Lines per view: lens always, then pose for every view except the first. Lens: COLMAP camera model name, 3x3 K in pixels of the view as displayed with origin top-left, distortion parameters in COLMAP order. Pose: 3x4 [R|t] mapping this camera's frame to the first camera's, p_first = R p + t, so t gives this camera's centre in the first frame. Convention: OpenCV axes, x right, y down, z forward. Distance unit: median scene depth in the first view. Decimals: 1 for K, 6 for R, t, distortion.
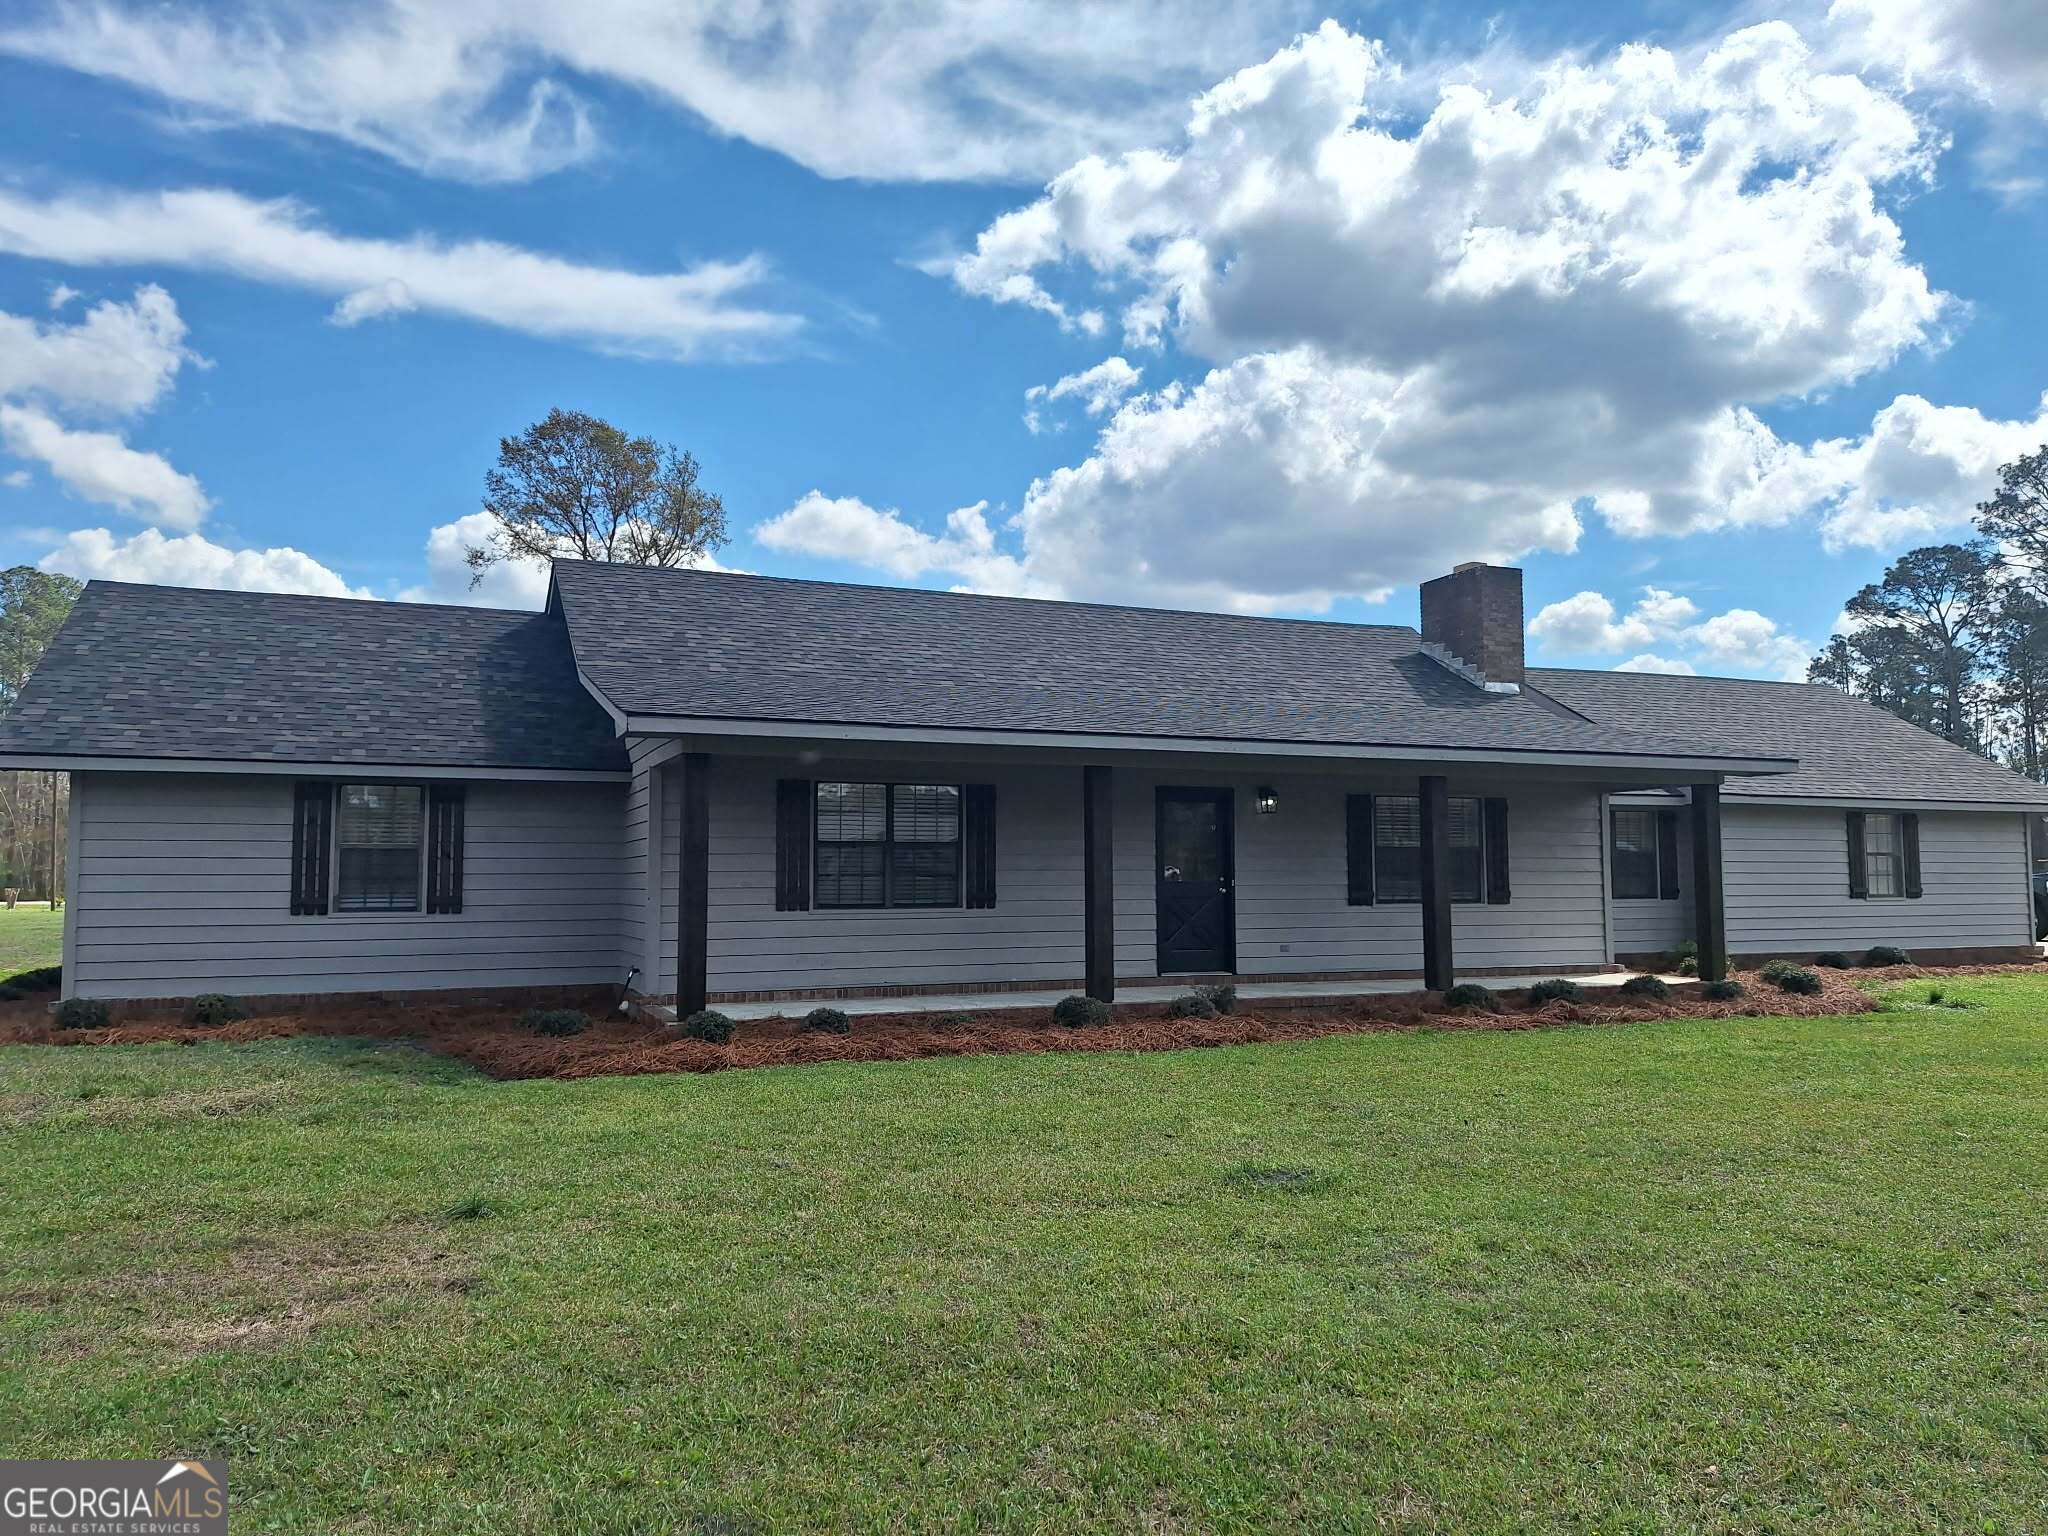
lens RADIAL K [[1431.9, 0, 1024.0], [0, 1431.9, 768.0], [0, 0, 1]] dist [0.007937, -0.001934]
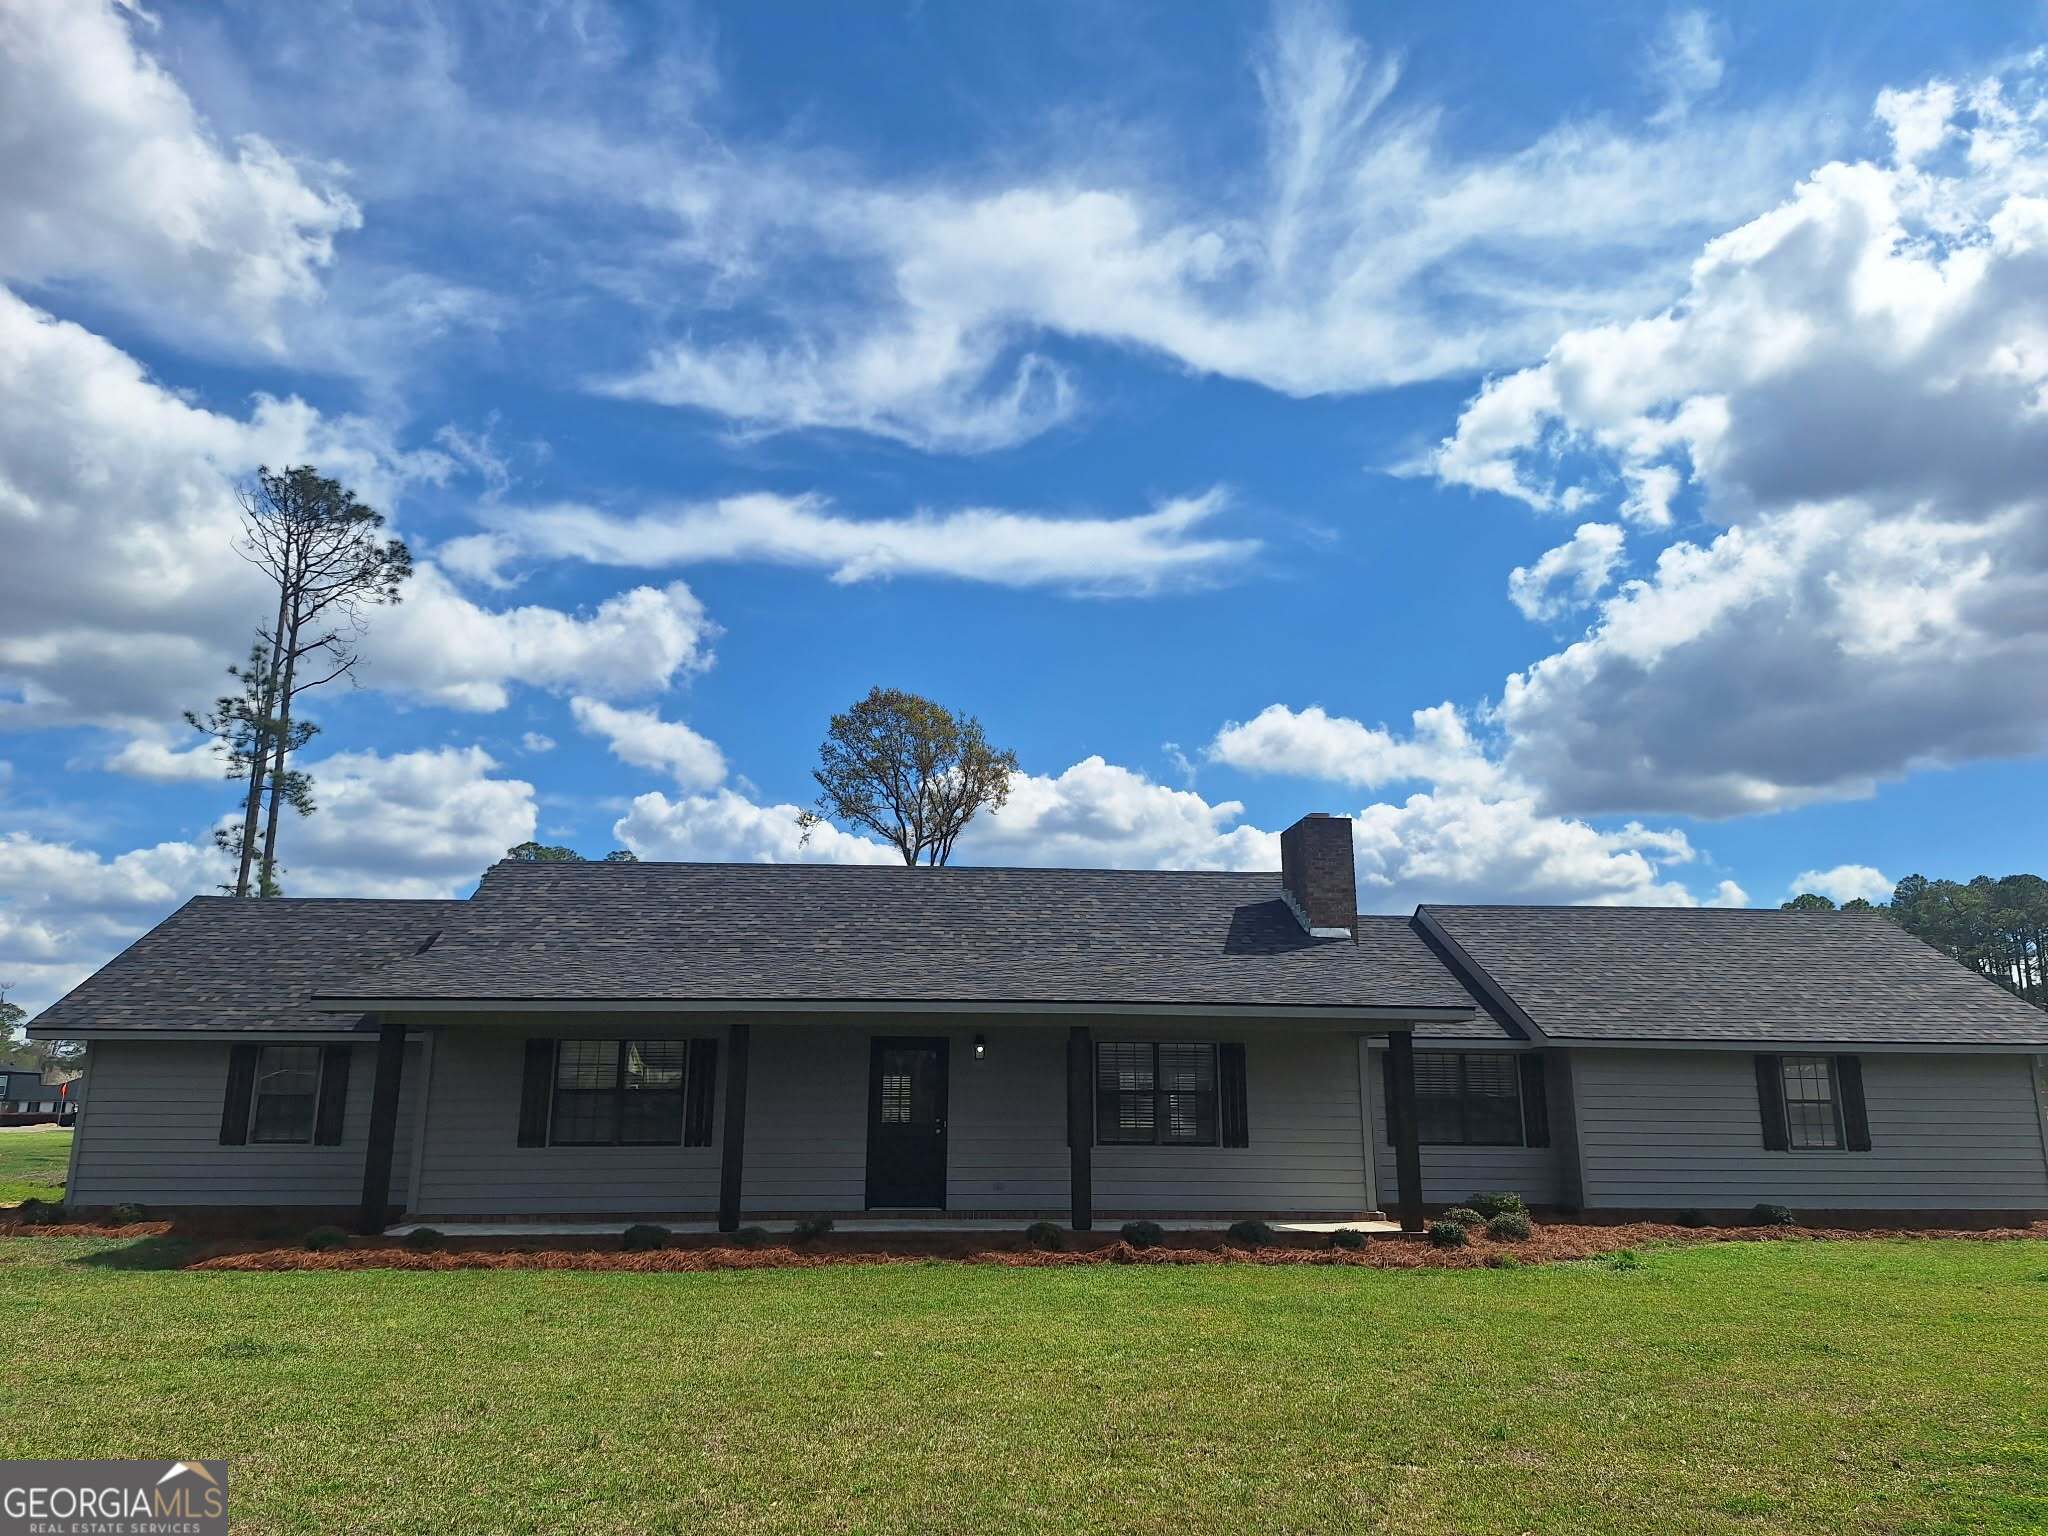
lens RADIAL K [[1437.4, 0, 1010.8], [0, 1437.4, 772.0], [0, 0, 1]] dist [0.098455, -0.137014]
pose [[0.943032, -0.067220, -0.325841, 0.459375], [0.018806, 0.988581, -0.149515, -0.017957], [0.332170, 0.134869, 0.933527, -0.066721]]
